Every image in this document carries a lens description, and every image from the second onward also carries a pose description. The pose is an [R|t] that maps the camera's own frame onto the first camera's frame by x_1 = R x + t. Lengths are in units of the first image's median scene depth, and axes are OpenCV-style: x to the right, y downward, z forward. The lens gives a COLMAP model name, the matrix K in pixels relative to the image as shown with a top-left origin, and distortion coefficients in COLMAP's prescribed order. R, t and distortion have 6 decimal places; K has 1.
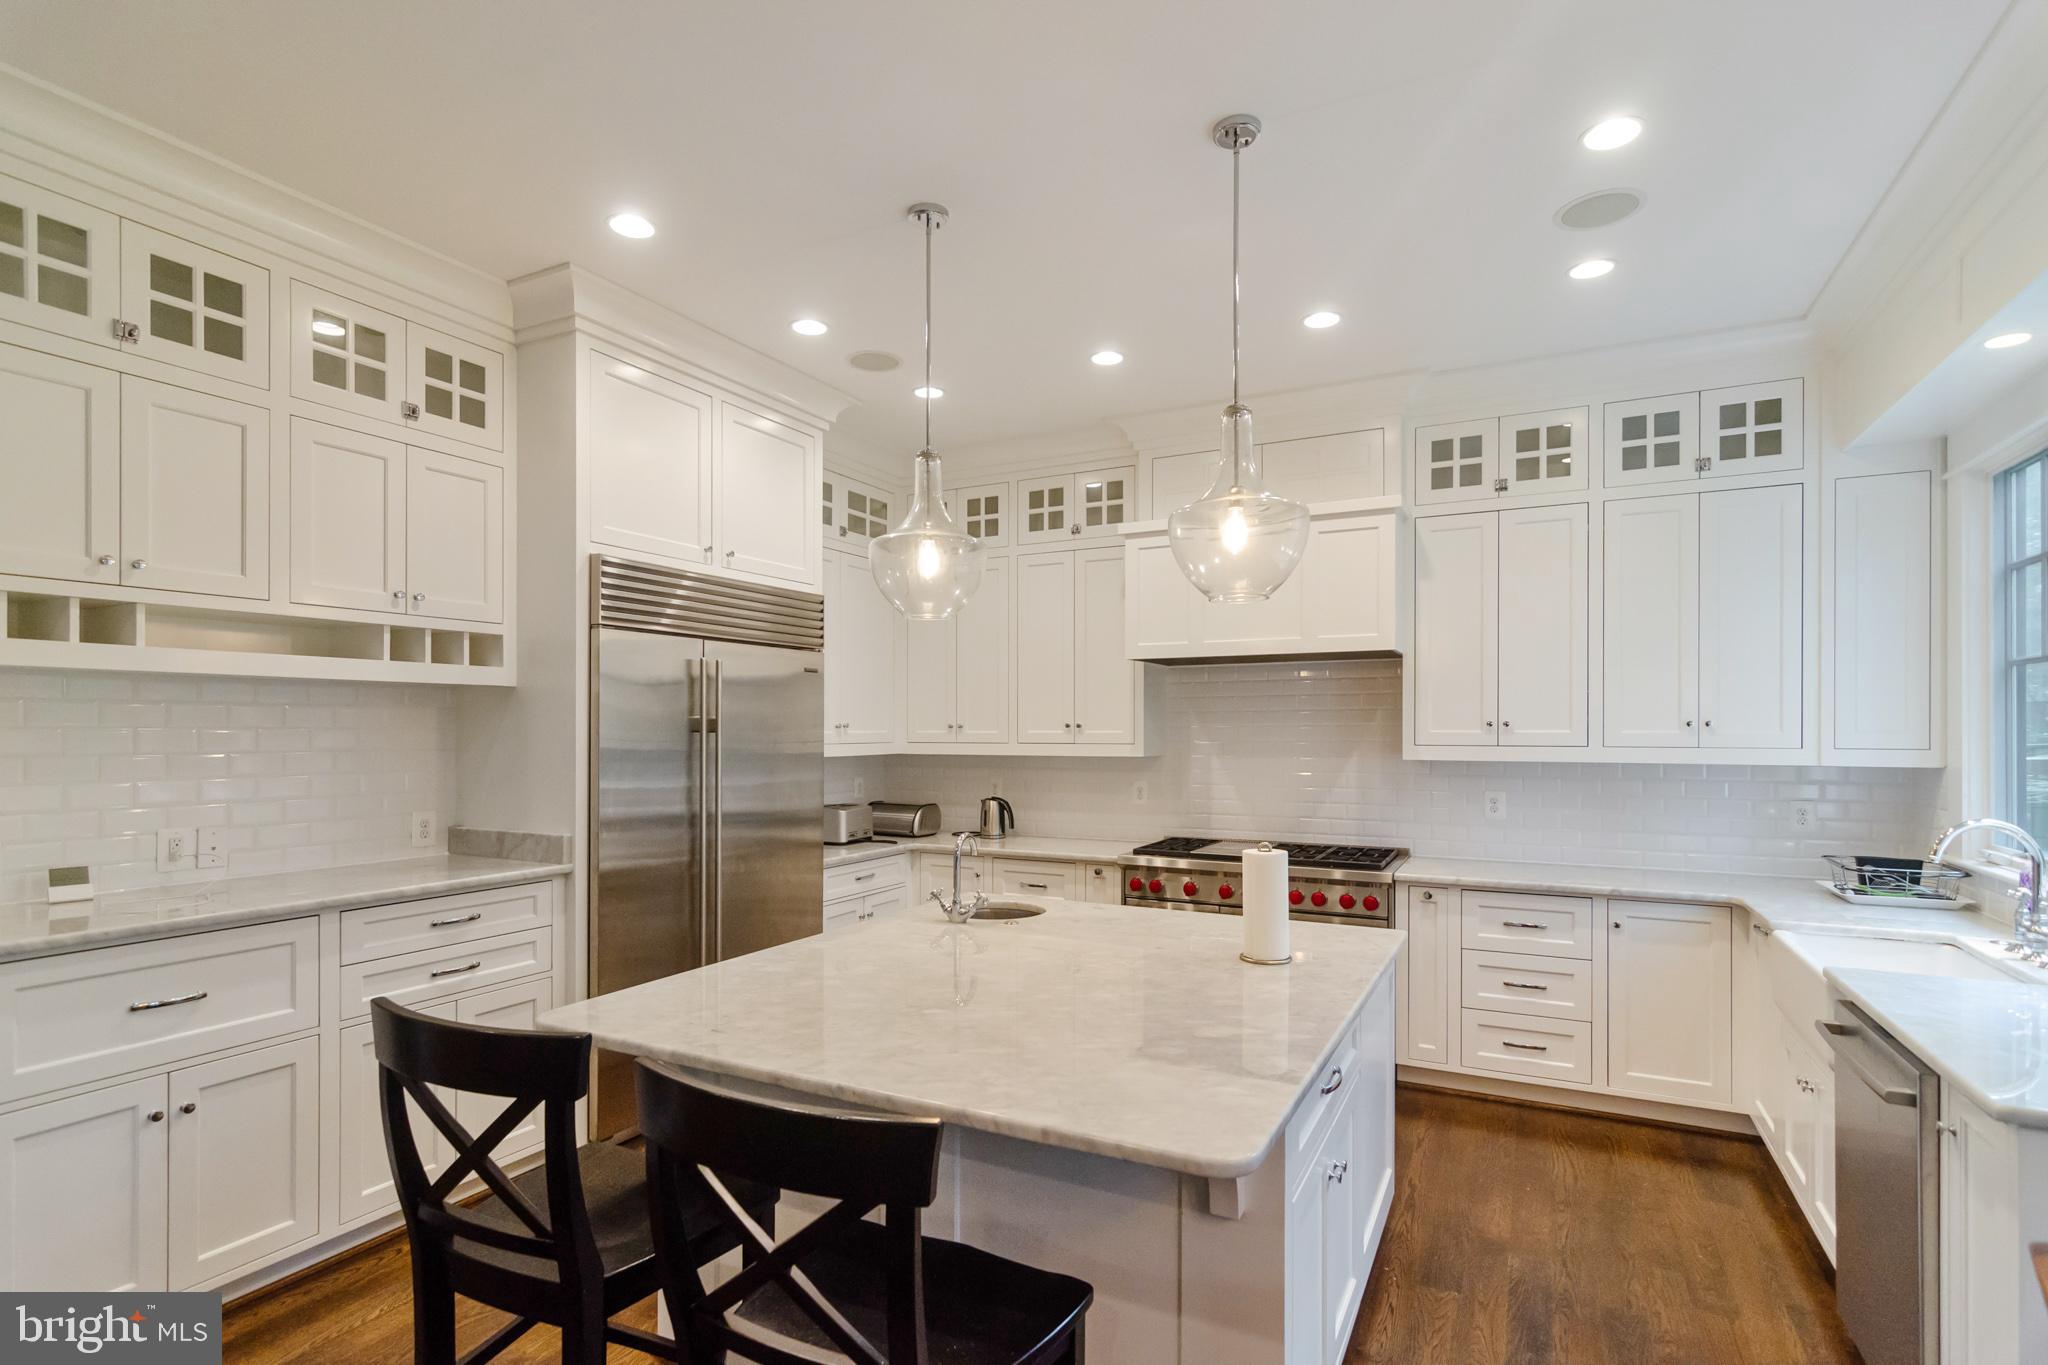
lens RADIAL K [[994.3, 0, 1014.5], [0, 994.3, 732.0], [0, 0, 1]] dist [-0.005222, 0.004835]
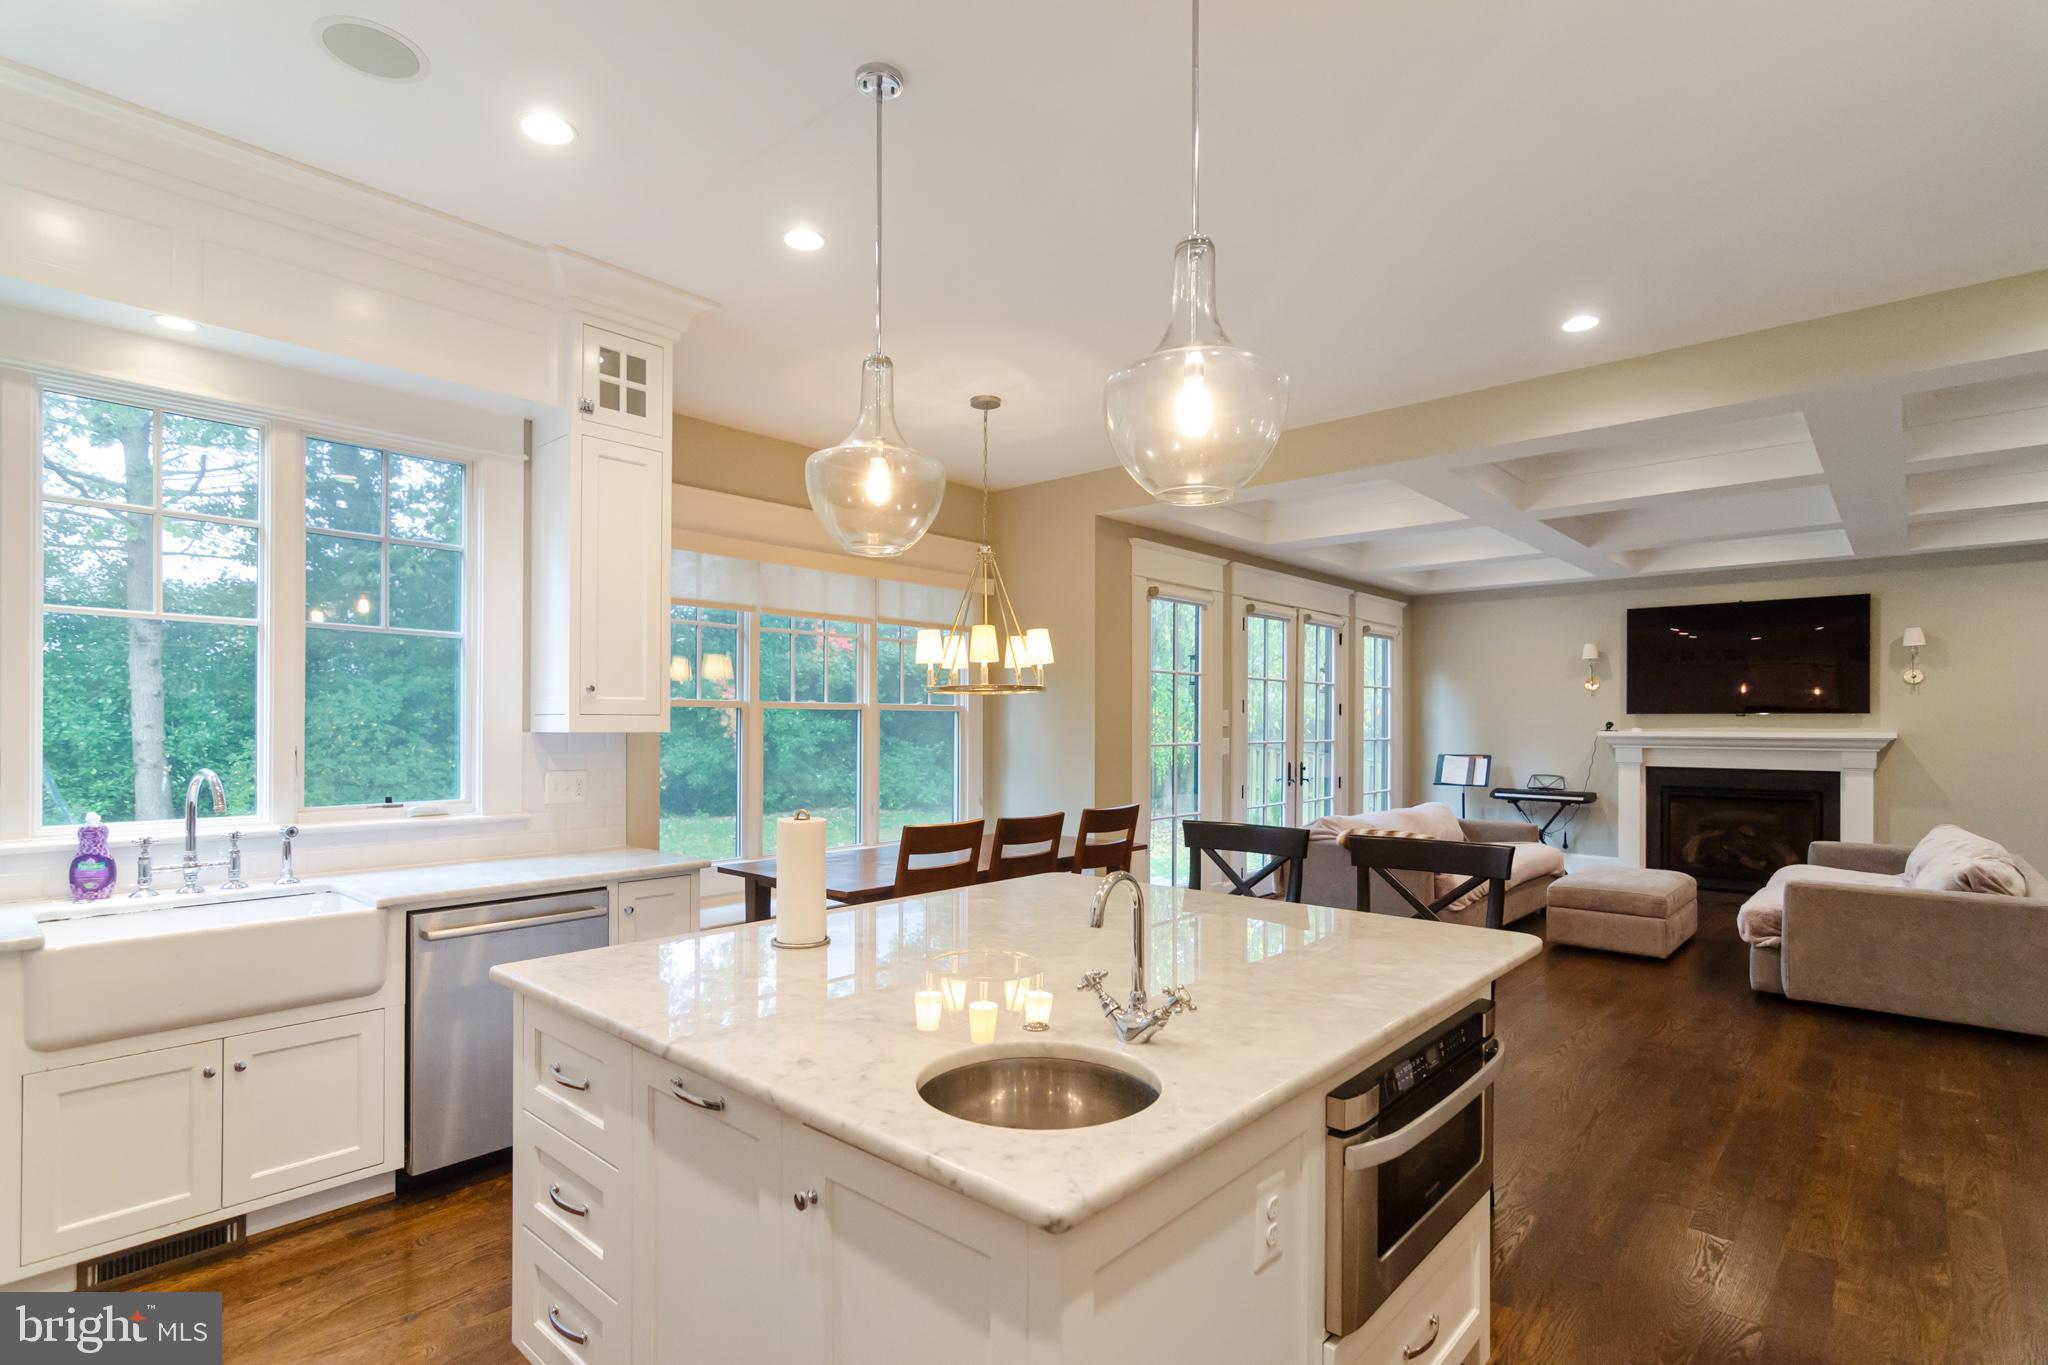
lens RADIAL K [[994.3, 0, 1048.8], [0, 994.3, 713.6], [0, 0, 1]] dist [-0.005222, 0.004835]
pose [[-0.973044, -0.001143, 0.230615, -0.120405], [-0.002345, 0.999985, -0.004937, 0.021786], [-0.230606, -0.005345, -0.973033, 1.274218]]
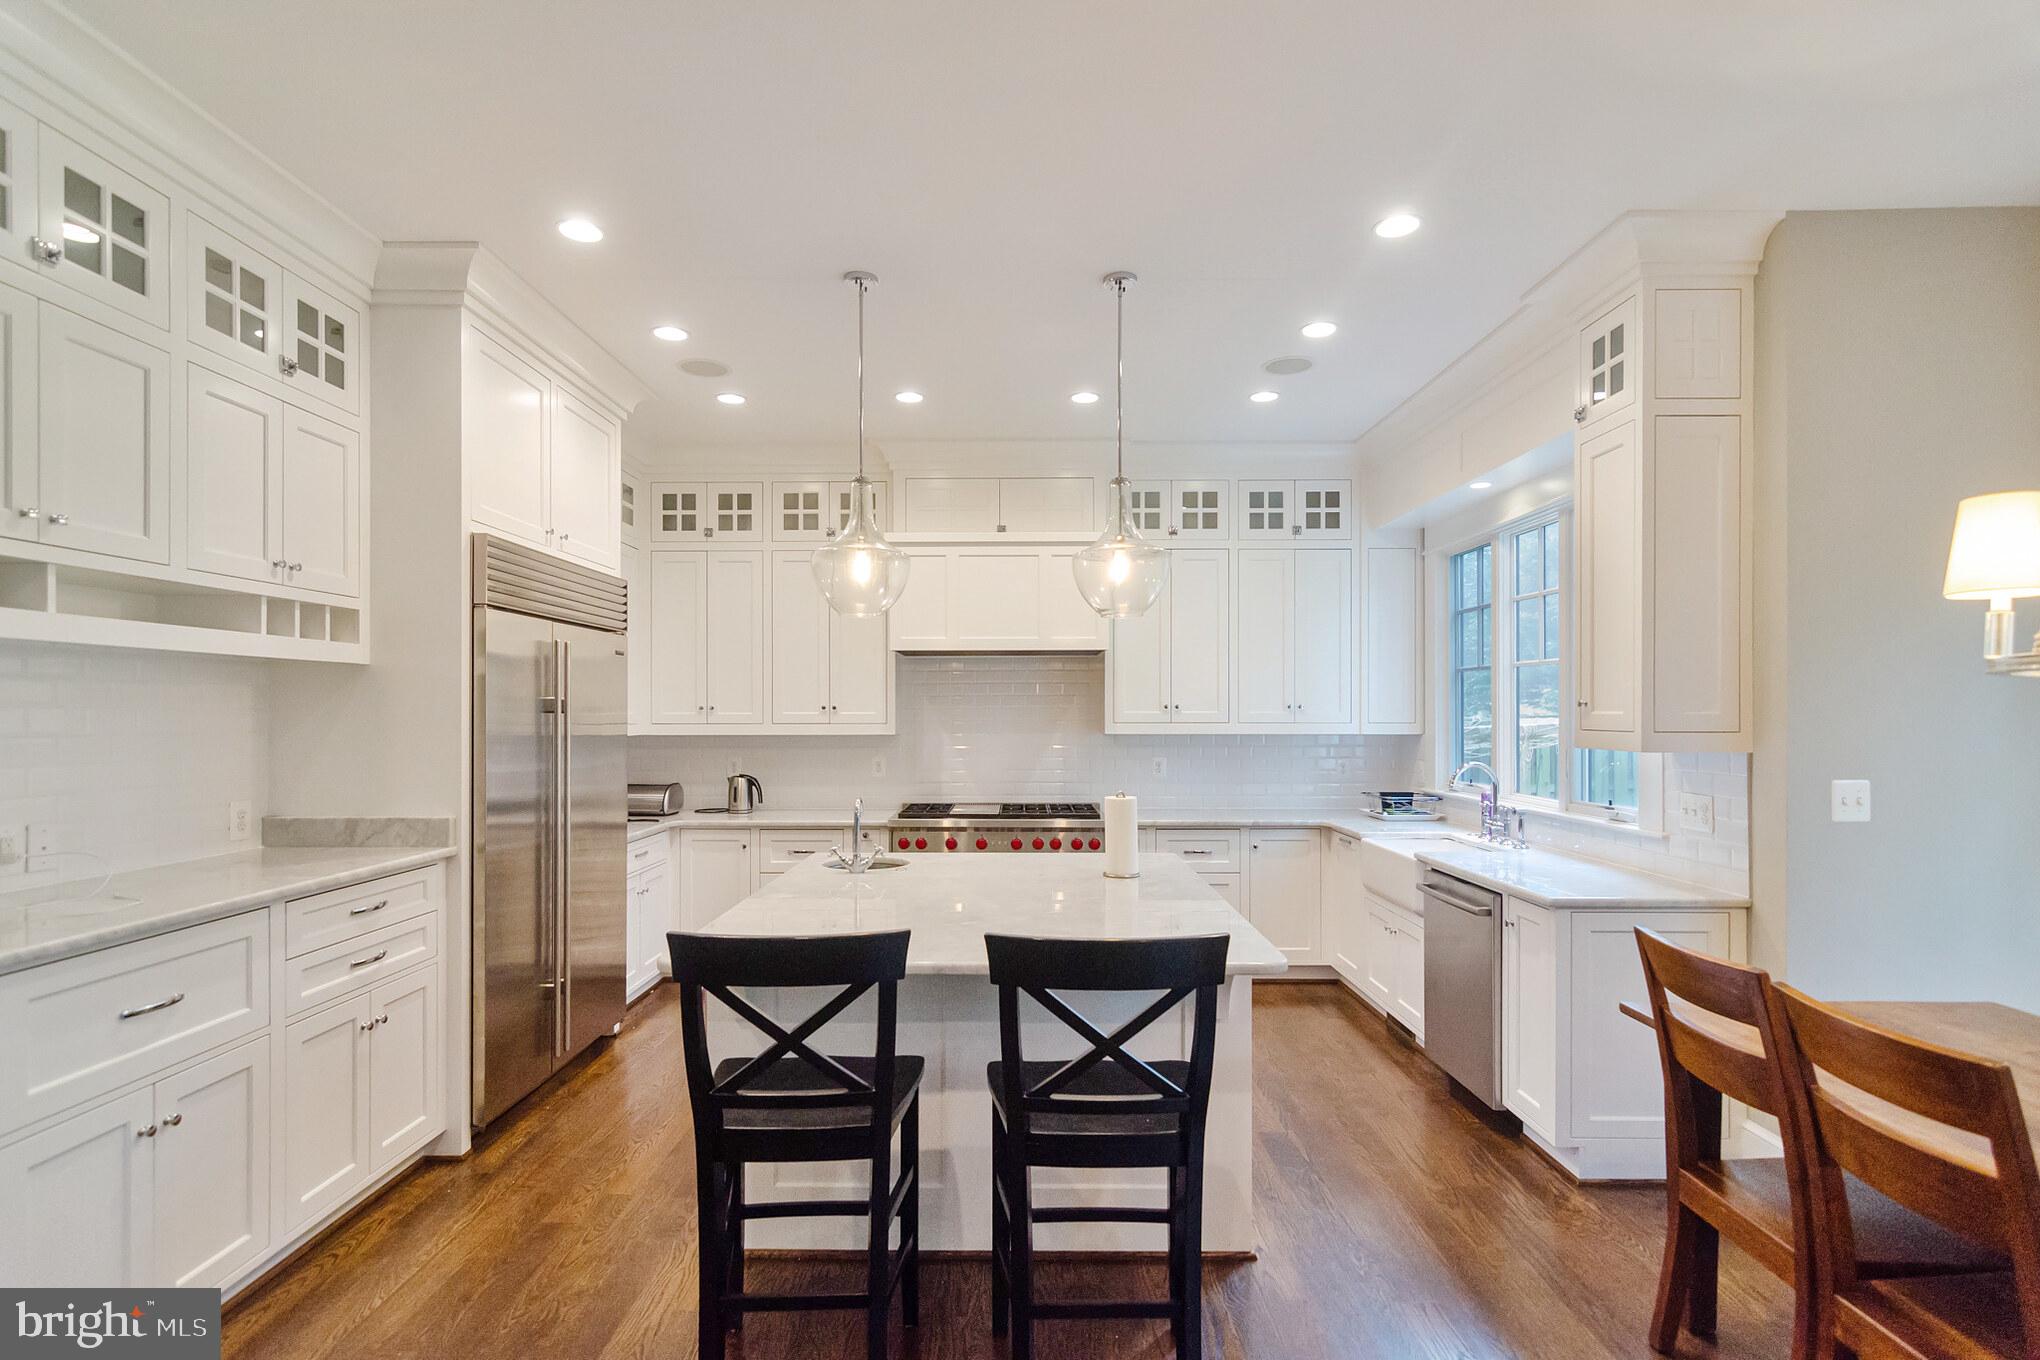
lens RADIAL K [[986.5, 0, 1010.0], [0, 986.5, 712.7], [0, 0, 1]] dist [-0.001059, 0.002540]
pose [[0.889435, -0.000940, 0.457061, -0.363315], [0.002213, 0.999995, -0.002250, 0.003502], [-0.457056, 0.003012, 0.889433, -0.108184]]
